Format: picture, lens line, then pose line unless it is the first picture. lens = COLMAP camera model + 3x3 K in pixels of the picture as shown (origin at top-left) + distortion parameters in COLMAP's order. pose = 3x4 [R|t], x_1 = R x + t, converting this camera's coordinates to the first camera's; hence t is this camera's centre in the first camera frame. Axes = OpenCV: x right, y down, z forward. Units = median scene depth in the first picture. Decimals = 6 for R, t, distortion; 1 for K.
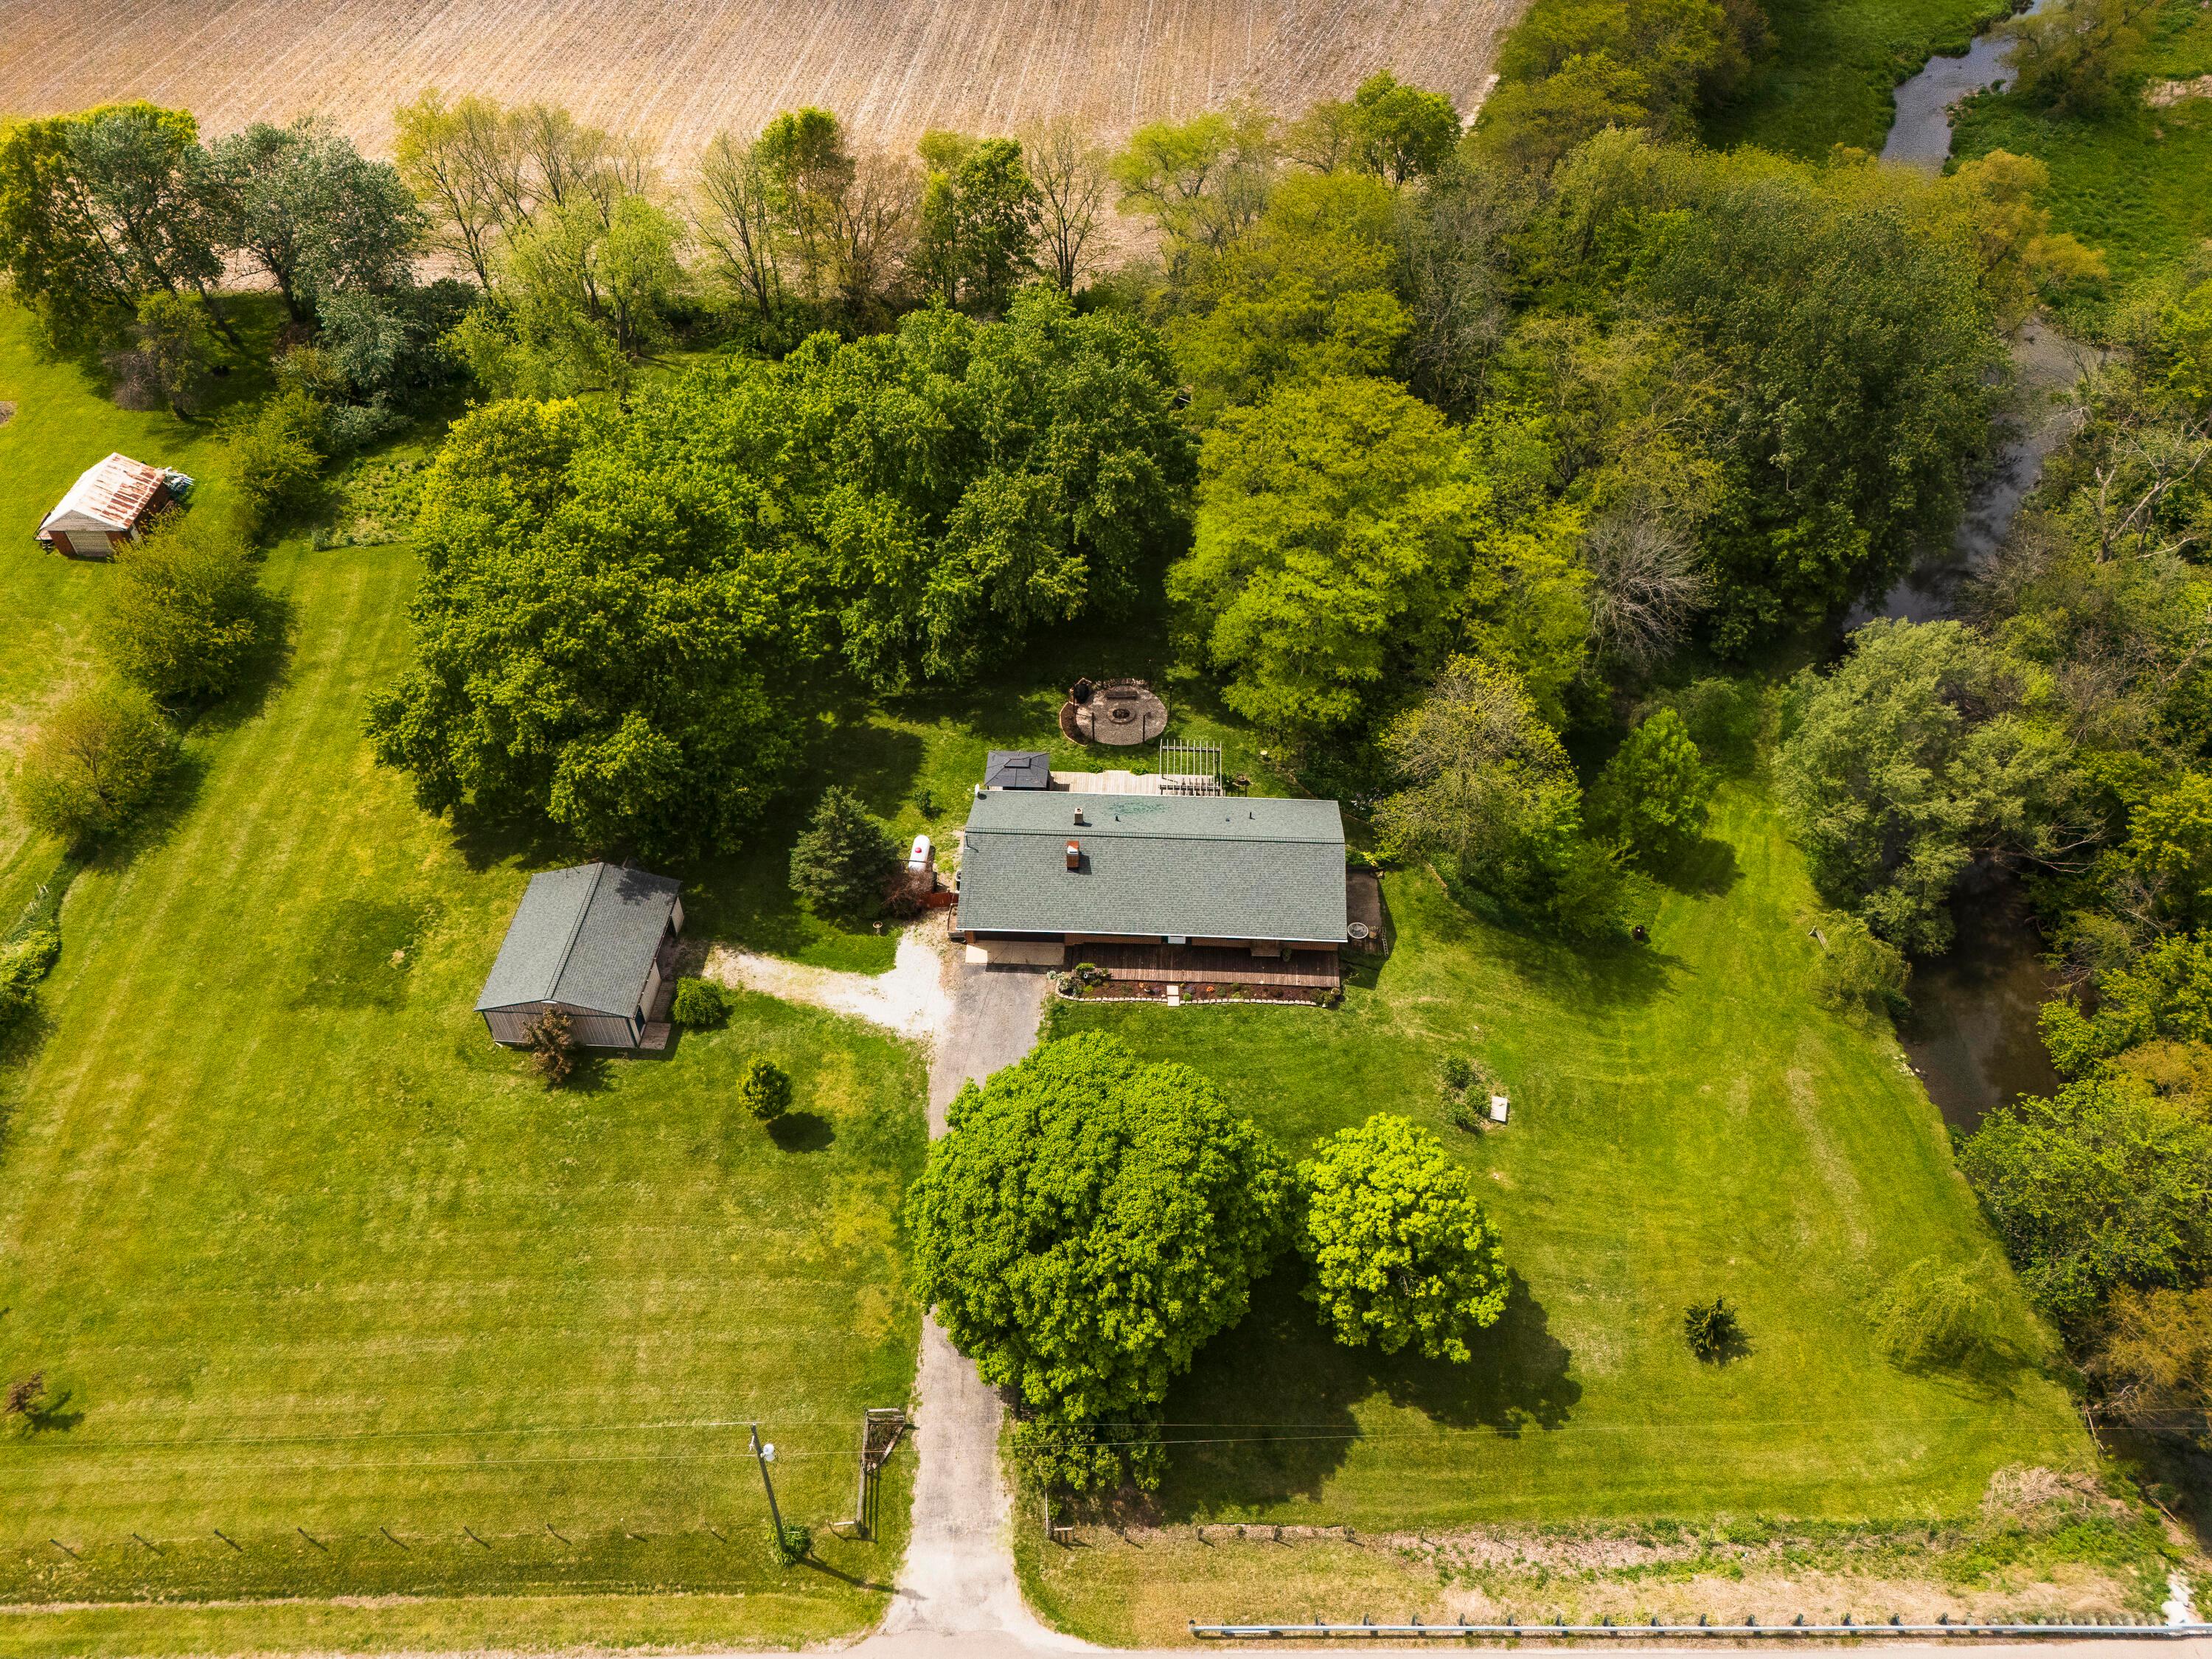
lens RADIAL K [[1625.1, 0, 1108.3], [0, 1625.1, 830.1], [0, 0, 1]] dist [0.068304, -0.049550]
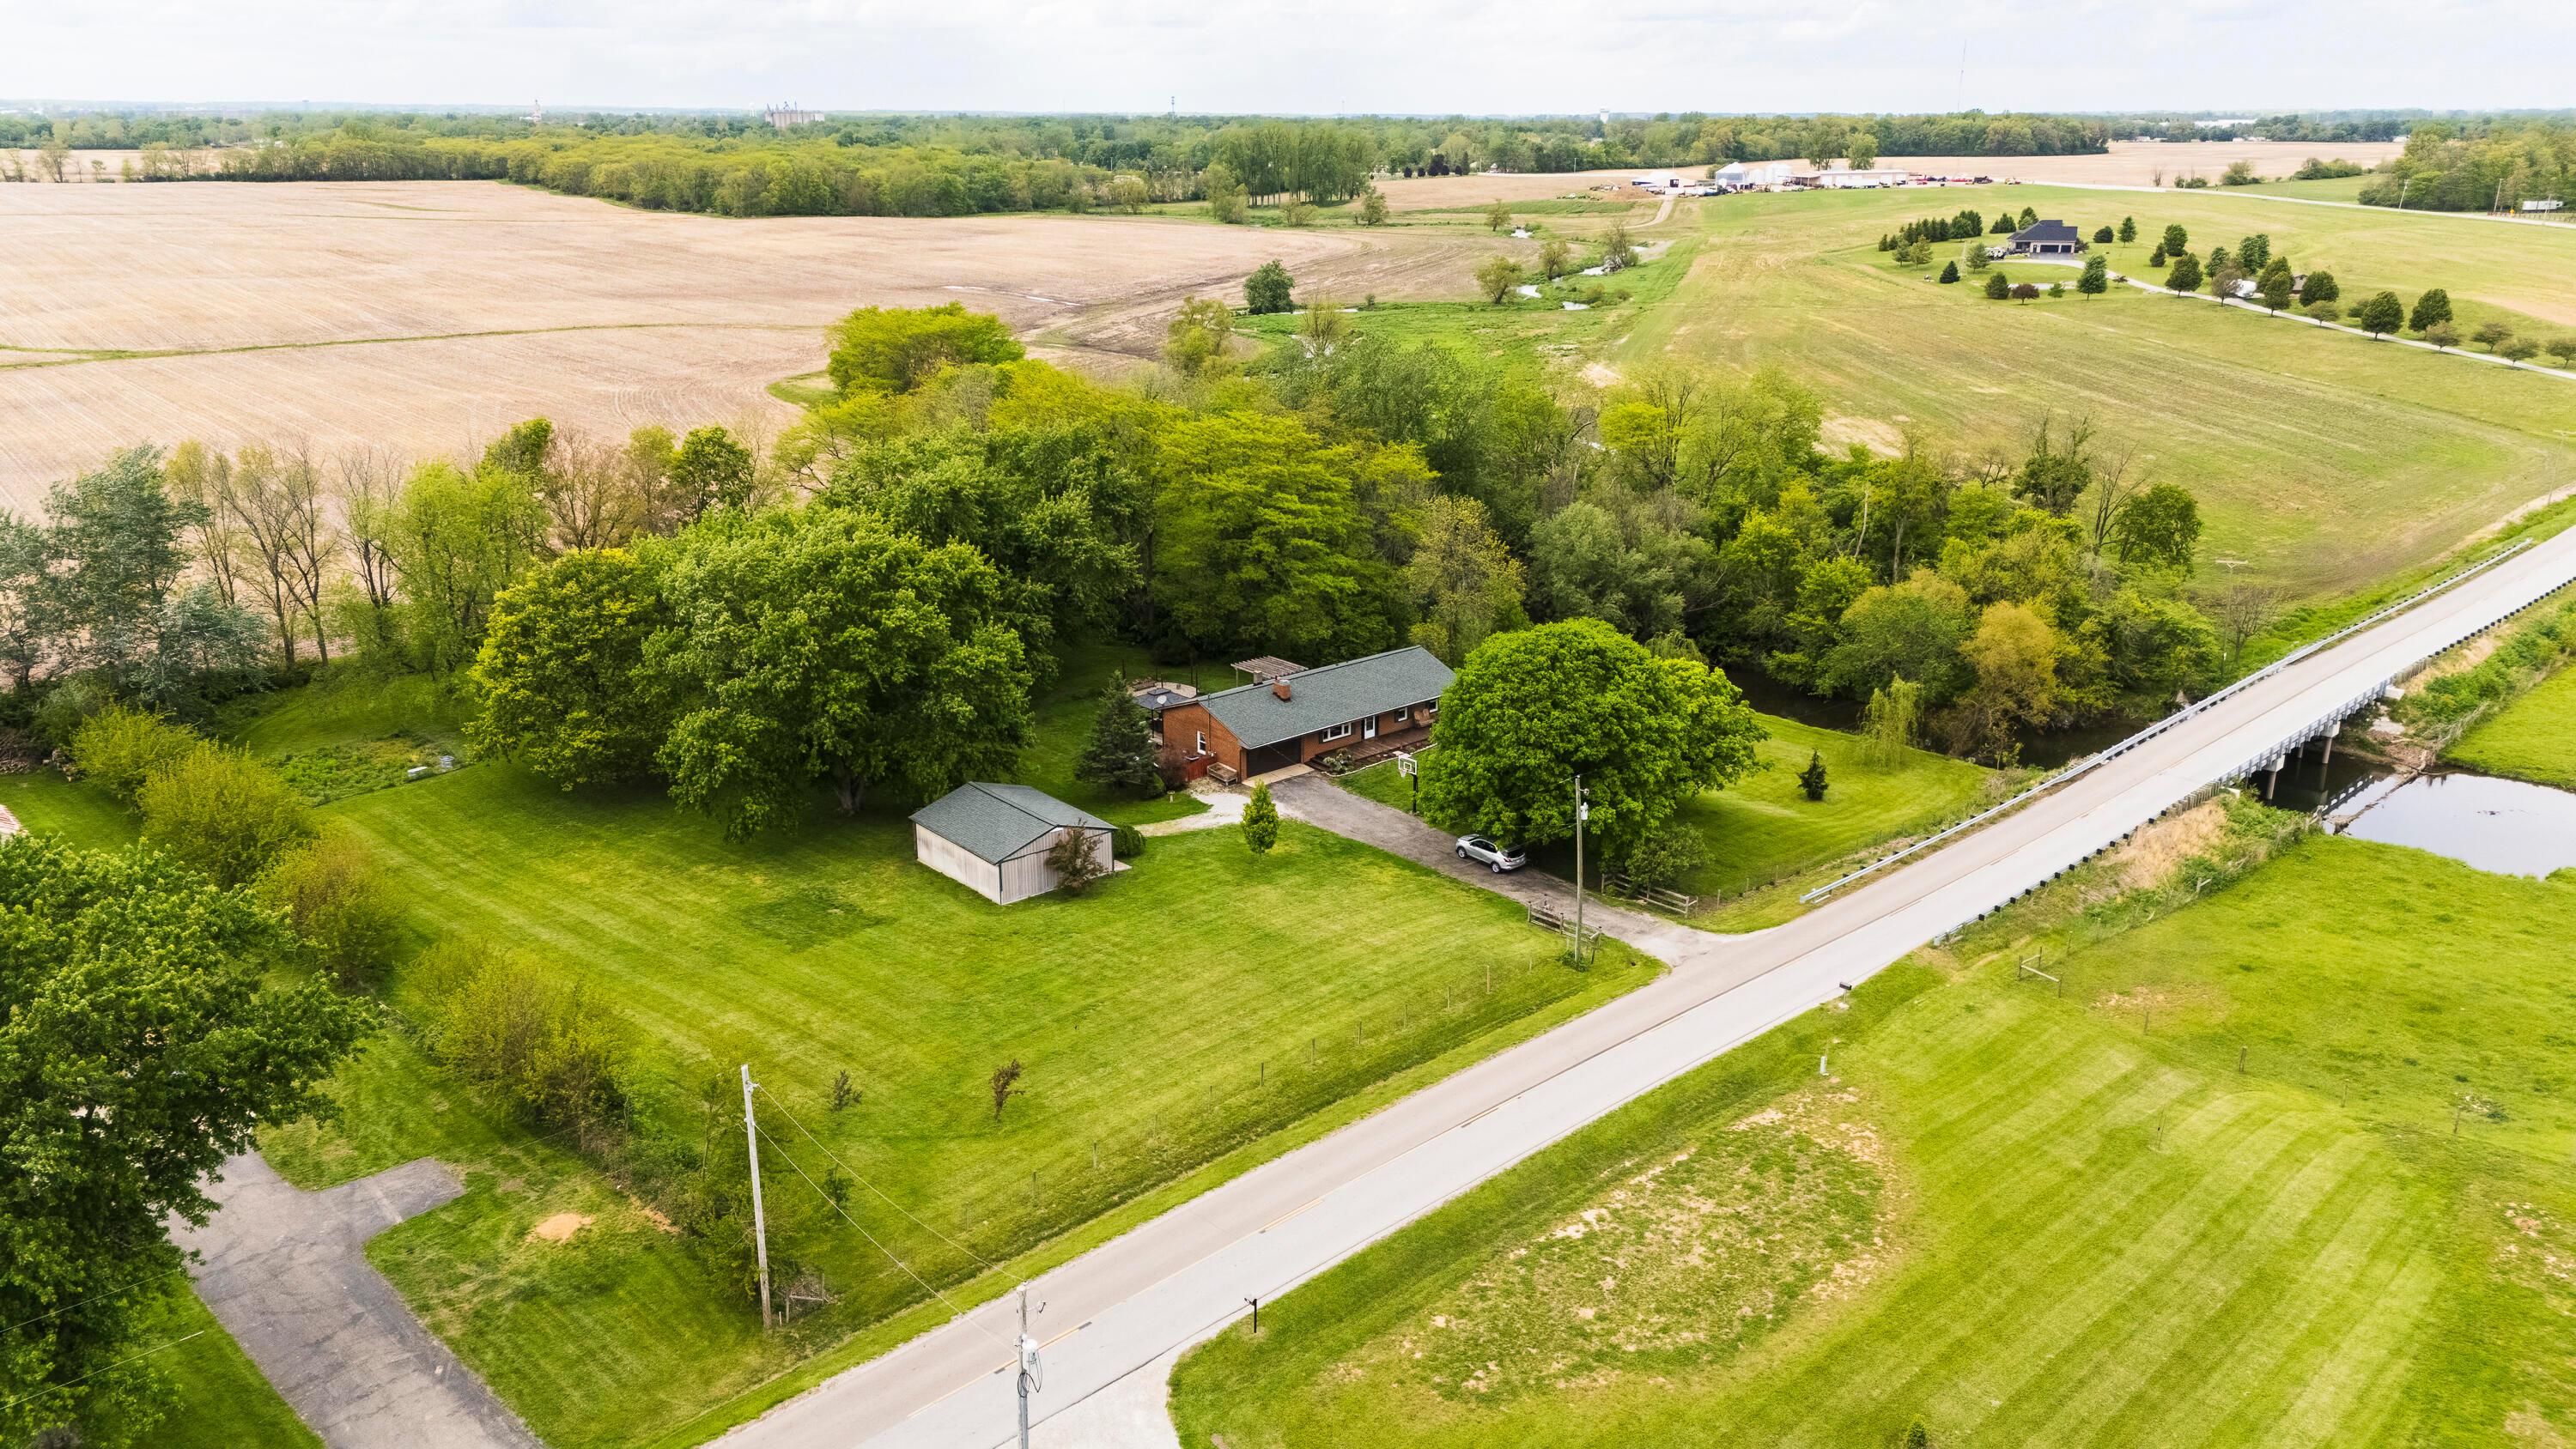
lens RADIAL K [[1885.4, 0, 1288.0], [0, 1885.4, 724.5], [0, 0, 1]] dist [0.117522, -0.187774]
pose [[0.722608, -0.205748, 0.659928, -0.979585], [0.491178, 0.824576, -0.280749, 0.446630], [-0.486397, 0.527013, 0.696904, -0.004555]]
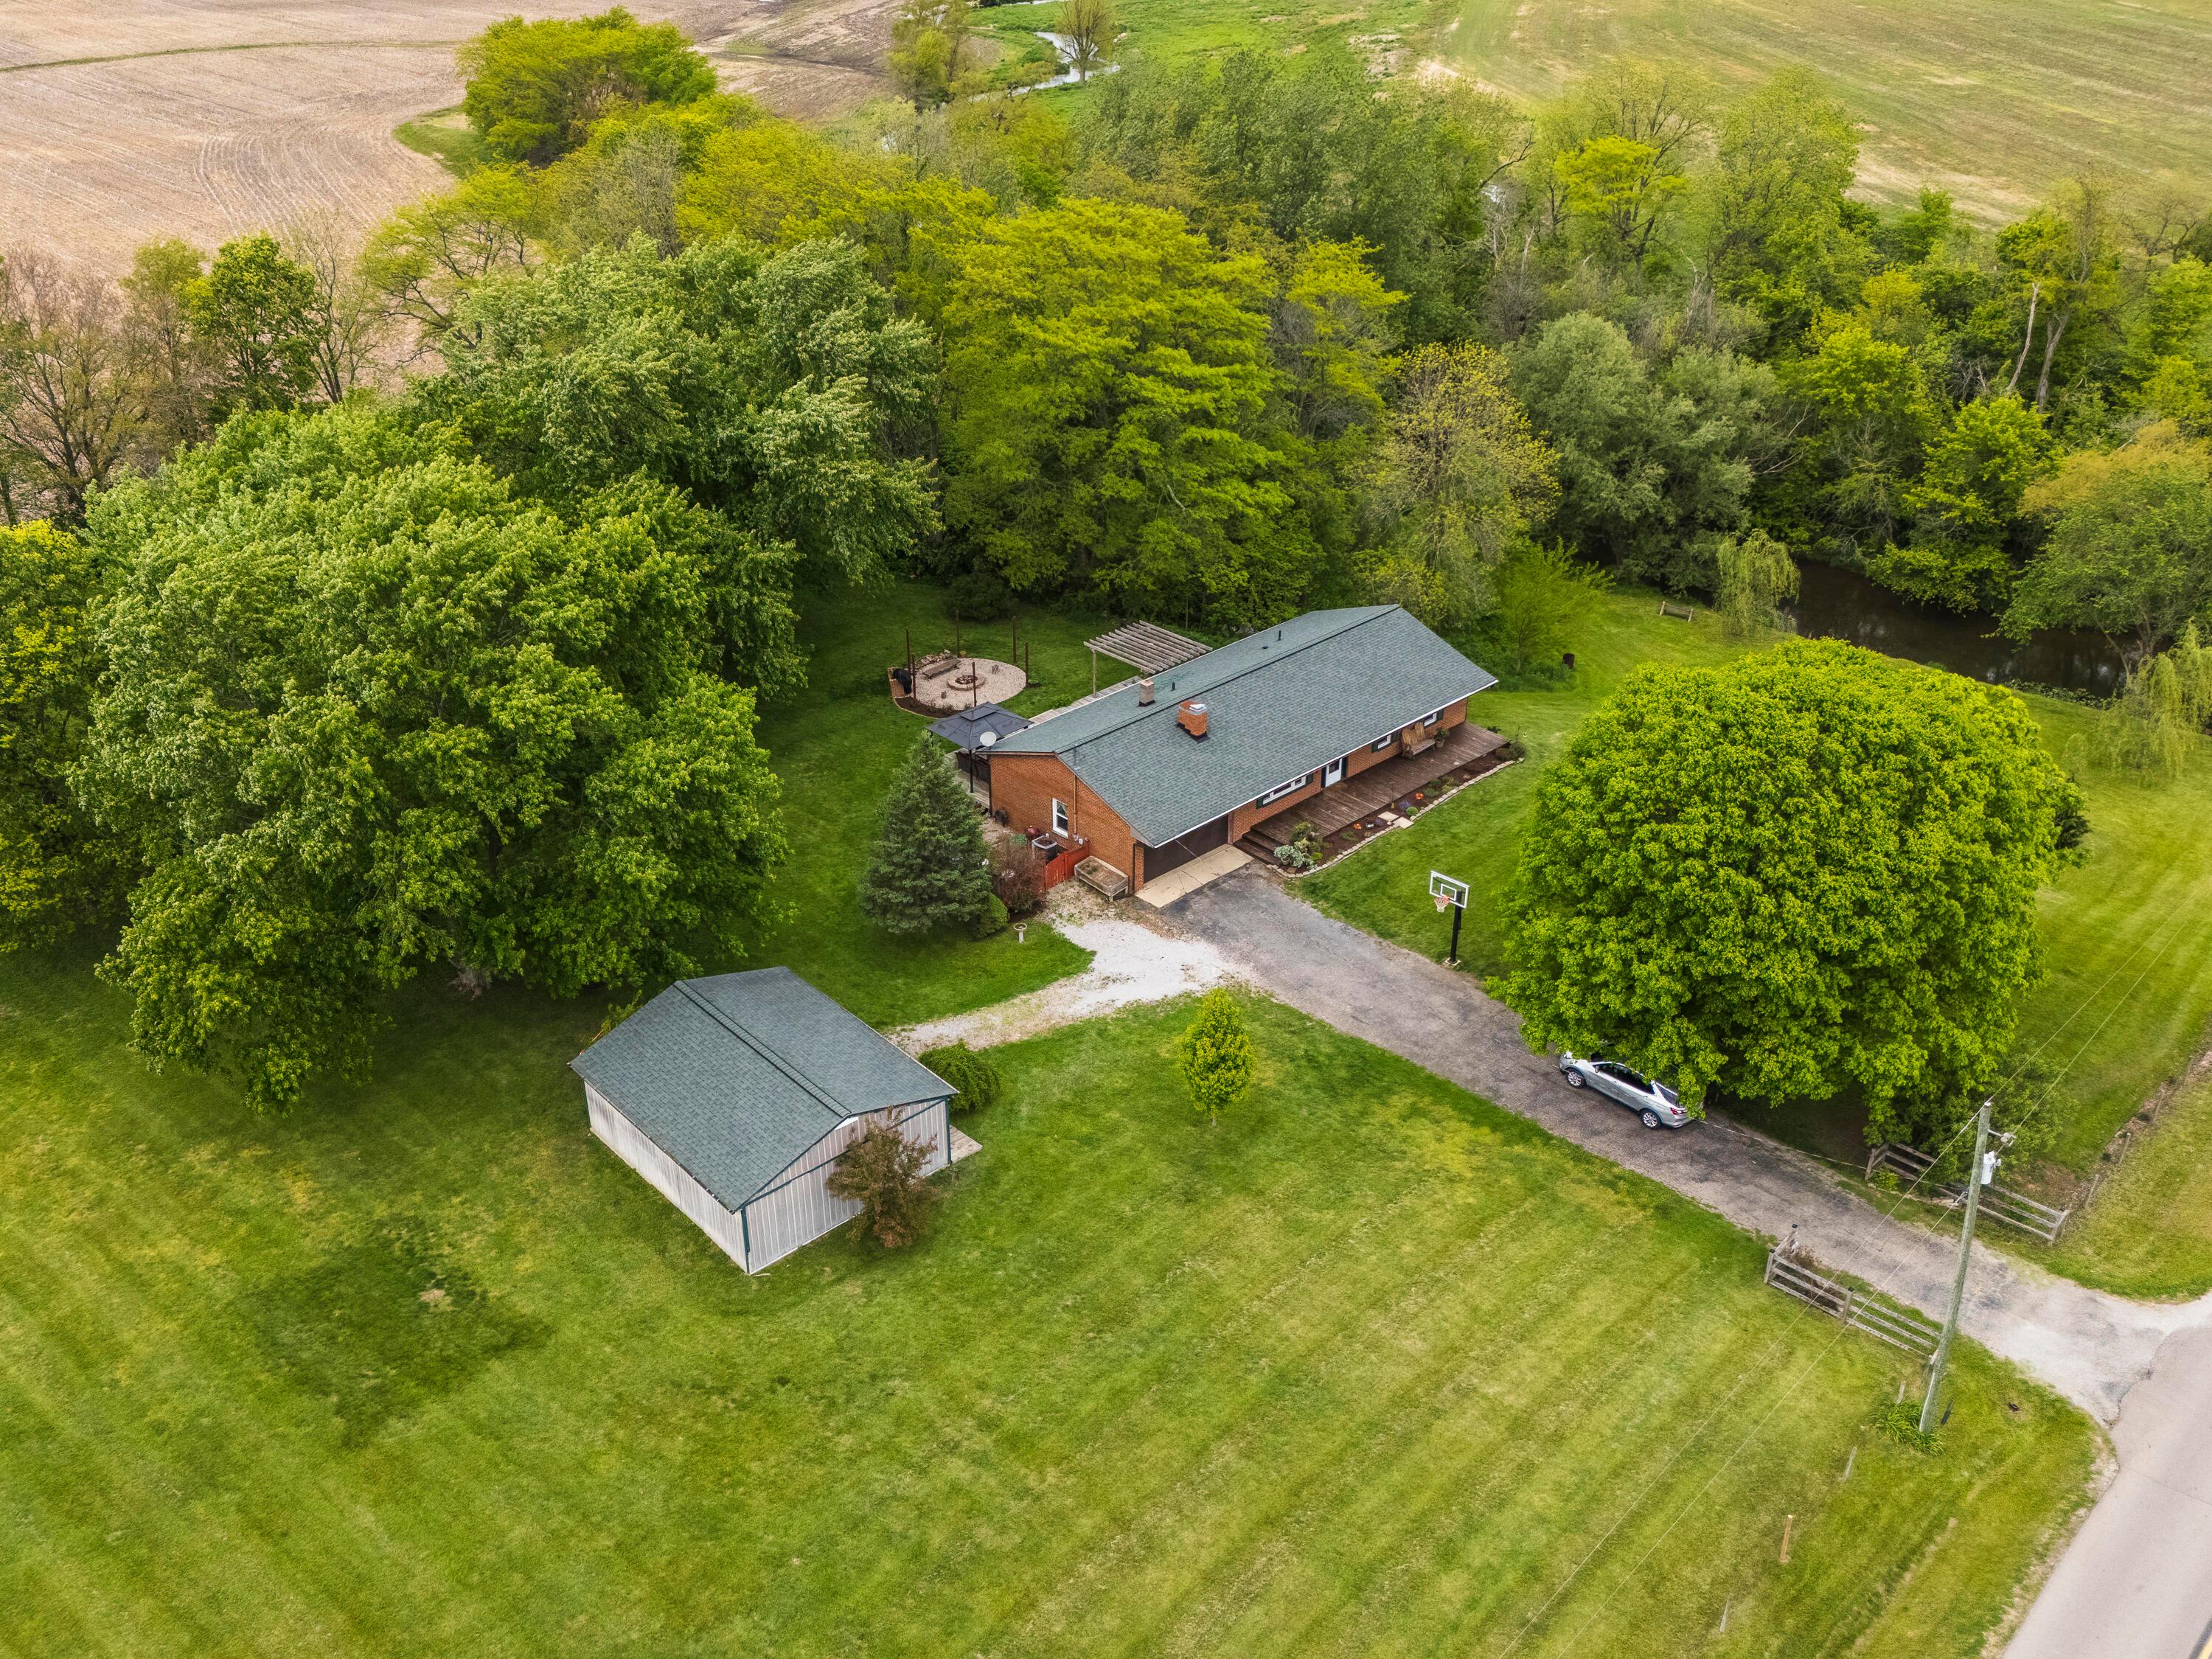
lens RADIAL K [[1888.7, 0, 959.4], [0, 1888.7, 822.1], [0, 0, 1]] dist [0.078934, -0.093217]
pose [[0.729285, -0.346010, 0.590272, -0.620316], [0.507409, 0.852246, -0.127332, 0.110420], [-0.458999, 0.392371, 0.797098, 0.377979]]
